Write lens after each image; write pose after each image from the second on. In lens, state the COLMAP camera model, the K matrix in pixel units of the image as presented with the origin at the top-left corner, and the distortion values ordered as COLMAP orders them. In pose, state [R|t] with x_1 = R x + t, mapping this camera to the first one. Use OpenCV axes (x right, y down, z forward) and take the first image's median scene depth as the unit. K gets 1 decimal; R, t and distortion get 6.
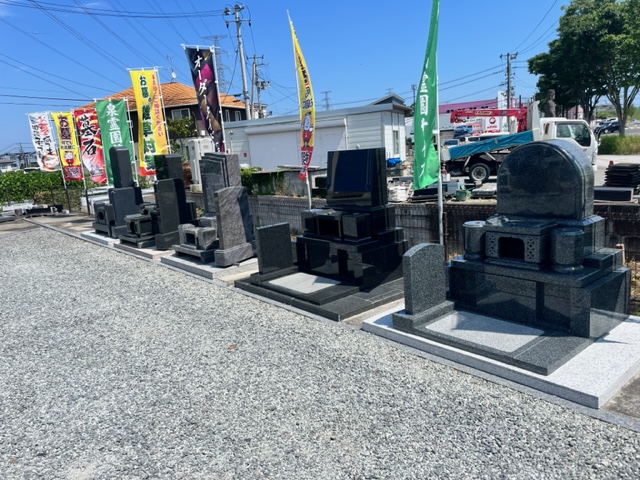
lens RADIAL K [[485.7, 0, 320.0], [0, 485.7, 240.0], [0, 0, 1]] dist [0.052076, -0.121687]
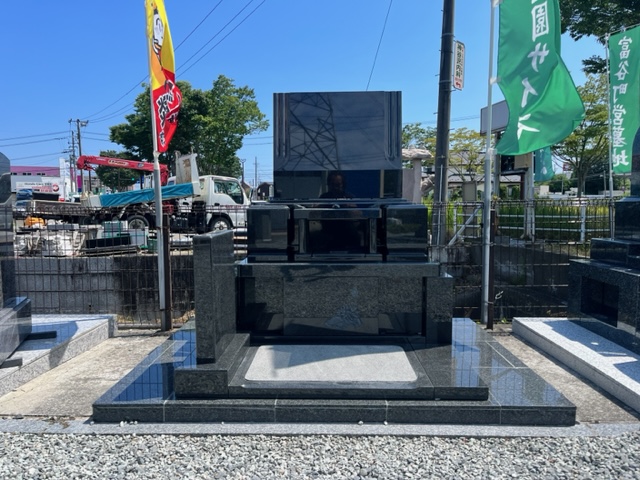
lens RADIAL K [[472.7, 0, 300.0], [0, 472.7, 260.5], [0, 0, 1]] dist [-0.001161, 0.051894]
pose [[0.651431, -0.010983, 0.758629, -0.334471], [0.097920, 0.992750, -0.069711, 0.023805], [-0.752363, 0.119697, 0.647783, 0.693069]]
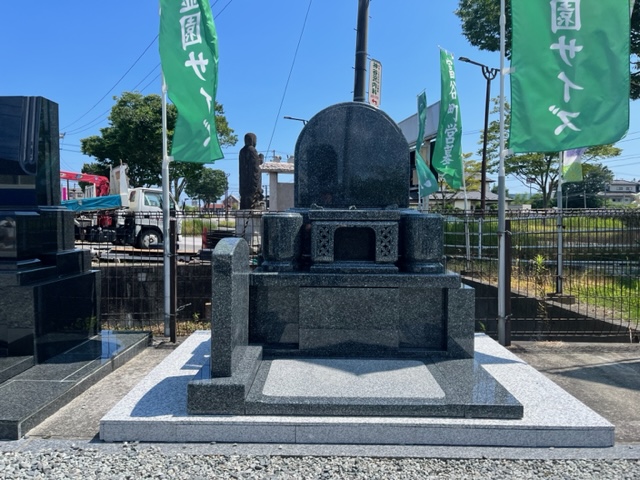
lens RADIAL K [[468.7, 0, 309.2], [0, 468.7, 261.6], [0, 0, 1]] dist [0.067589, -0.097824]
pose [[0.638401, 0.019276, 0.769462, -0.082957], [0.088204, 0.991269, -0.098014, 0.063011], [-0.764633, 0.130442, 0.631127, 0.422040]]
